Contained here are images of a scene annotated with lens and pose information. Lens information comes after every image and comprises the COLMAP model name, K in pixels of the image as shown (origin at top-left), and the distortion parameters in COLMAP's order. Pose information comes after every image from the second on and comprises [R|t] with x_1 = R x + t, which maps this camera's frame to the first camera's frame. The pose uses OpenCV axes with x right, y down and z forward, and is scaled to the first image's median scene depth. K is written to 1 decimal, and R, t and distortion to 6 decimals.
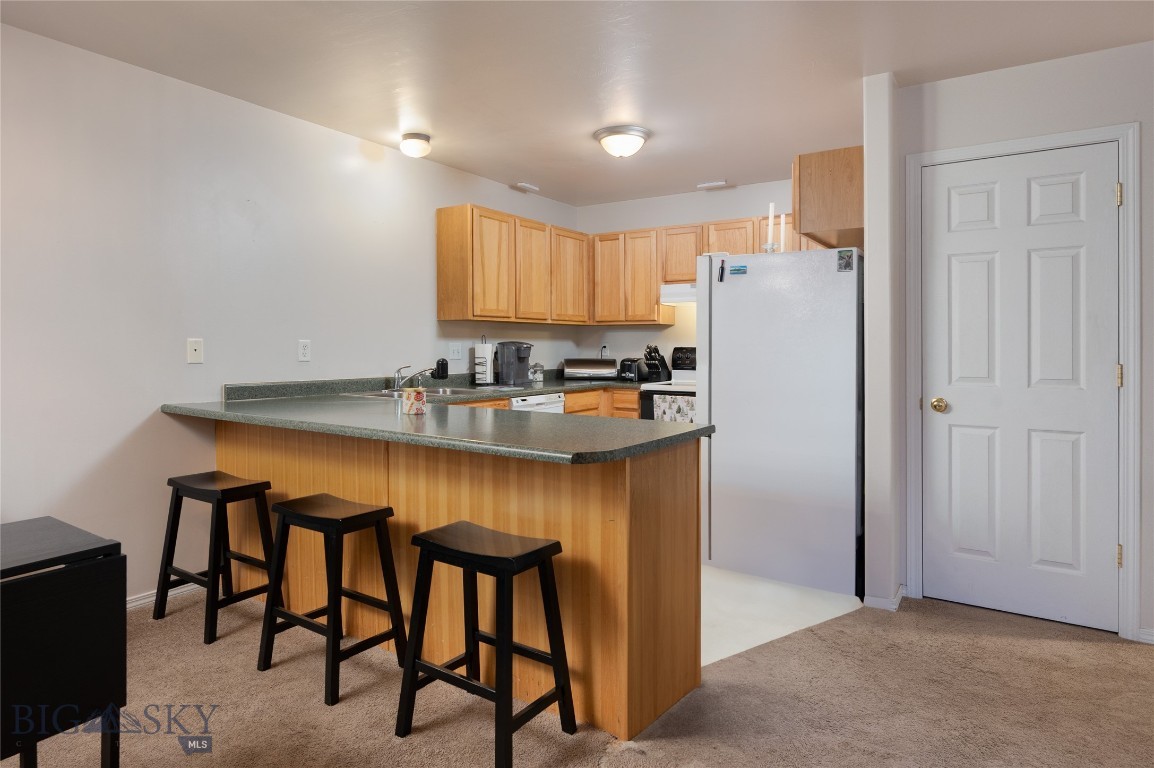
lens RADIAL K [[664.0, 0, 545.8], [0, 664.0, 384.4], [0, 0, 1]] dist [0.001741, 0.000029]
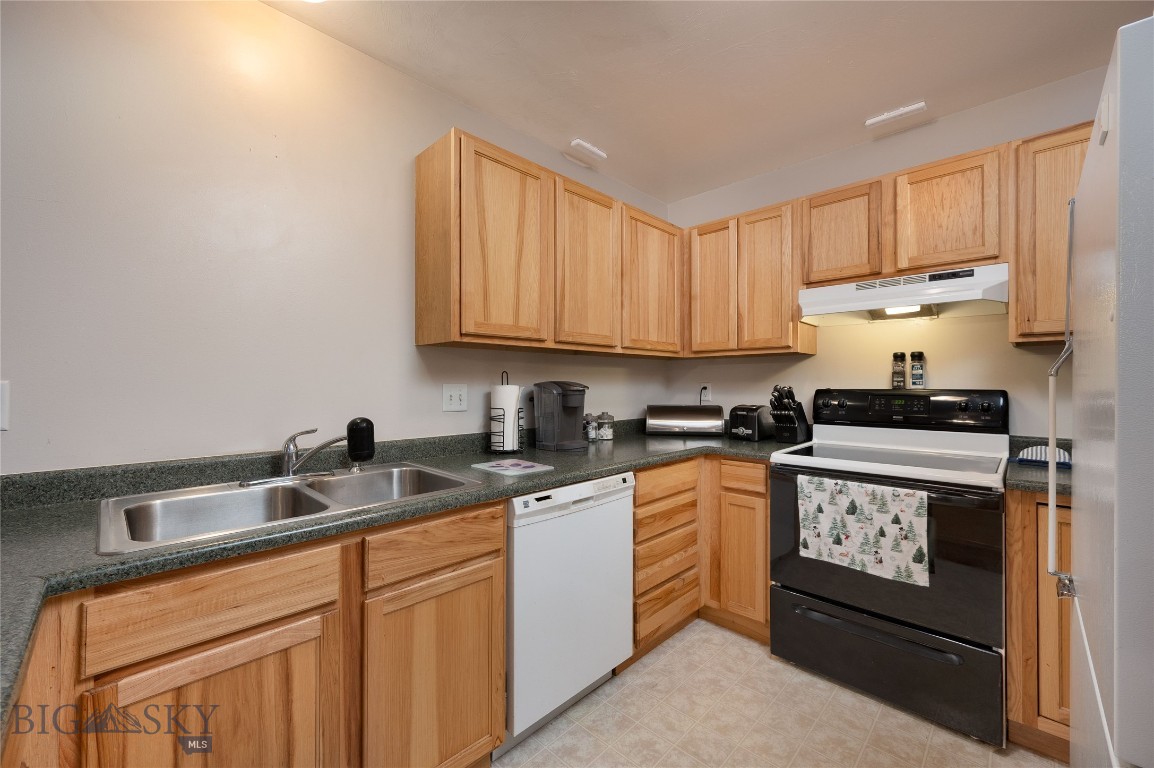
lens RADIAL K [[463.3, 0, 577.3], [0, 463.3, 409.3], [0, 0, 1]] dist [0.000053, 0.000057]
pose [[0.985810, 0.004813, -0.167793, 0.043179], [-0.005595, 0.999976, -0.004187, -0.036270], [0.167769, 0.005067, 0.985813, 0.568942]]
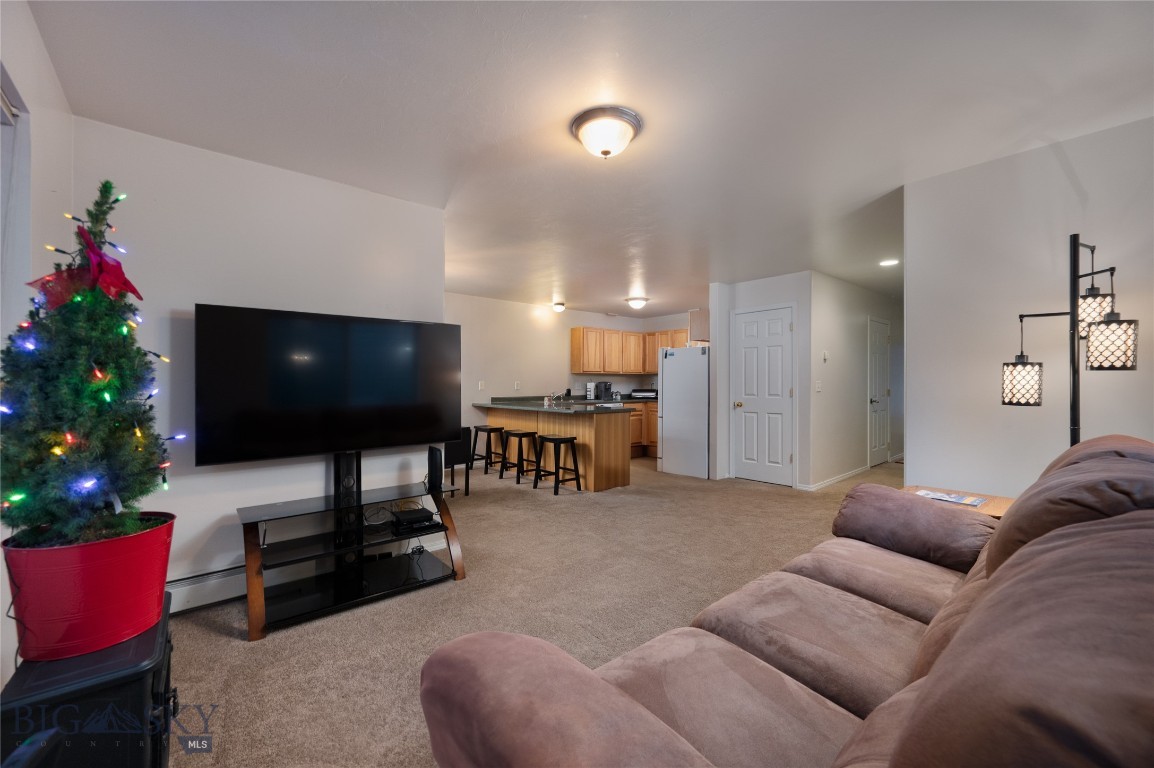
lens RADIAL K [[459.5, 0, 577.0], [0, 459.5, 384.0], [0, 0, 1]] dist [-0.000528, 0.000006]
pose [[0.966558, -0.007107, -0.256348, 0.273280], [-0.008629, 0.998148, -0.060211, 0.041294], [0.256301, 0.060410, 0.964707, -0.583320]]
